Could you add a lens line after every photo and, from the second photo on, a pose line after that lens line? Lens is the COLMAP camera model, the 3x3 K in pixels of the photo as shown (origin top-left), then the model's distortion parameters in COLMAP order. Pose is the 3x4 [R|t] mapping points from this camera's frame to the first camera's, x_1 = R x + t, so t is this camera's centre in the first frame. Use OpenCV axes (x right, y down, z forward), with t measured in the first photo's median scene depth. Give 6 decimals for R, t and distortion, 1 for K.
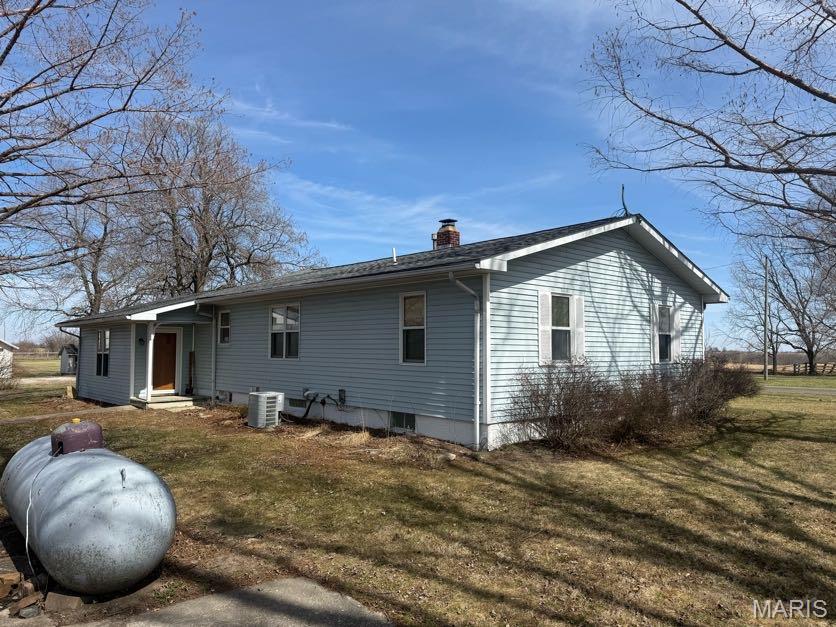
lens RADIAL K [[591.3, 0, 418.6], [0, 591.3, 307.6], [0, 0, 1]] dist [0.000441, 0.000607]
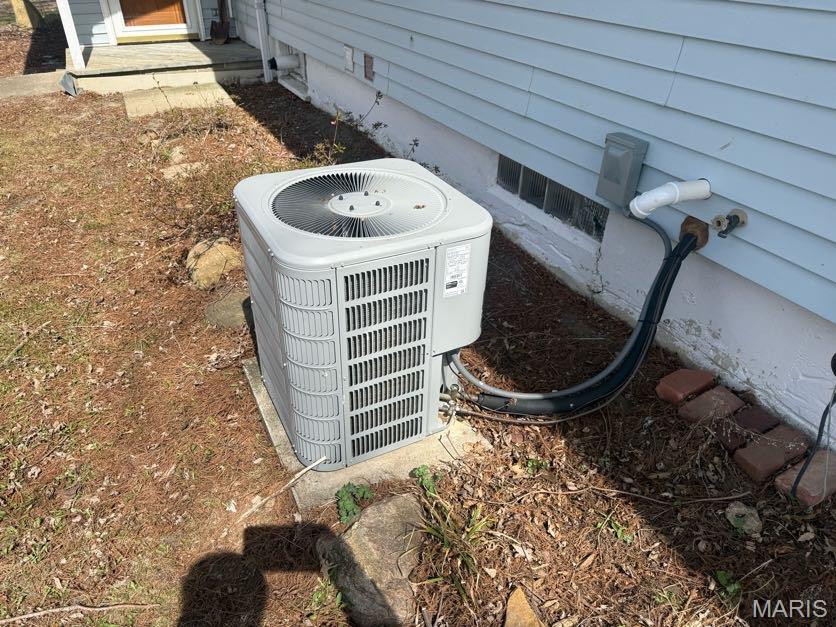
lens RADIAL K [[591.3, 0, 418.6], [0, 591.3, 307.6], [0, 0, 1]] dist [0.000441, 0.000607]
pose [[0.962500, 0.157316, -0.221012, -0.160844], [0.000739, 0.813166, 0.582031, 0.067905], [0.271282, -0.560368, 0.782556, 0.674388]]
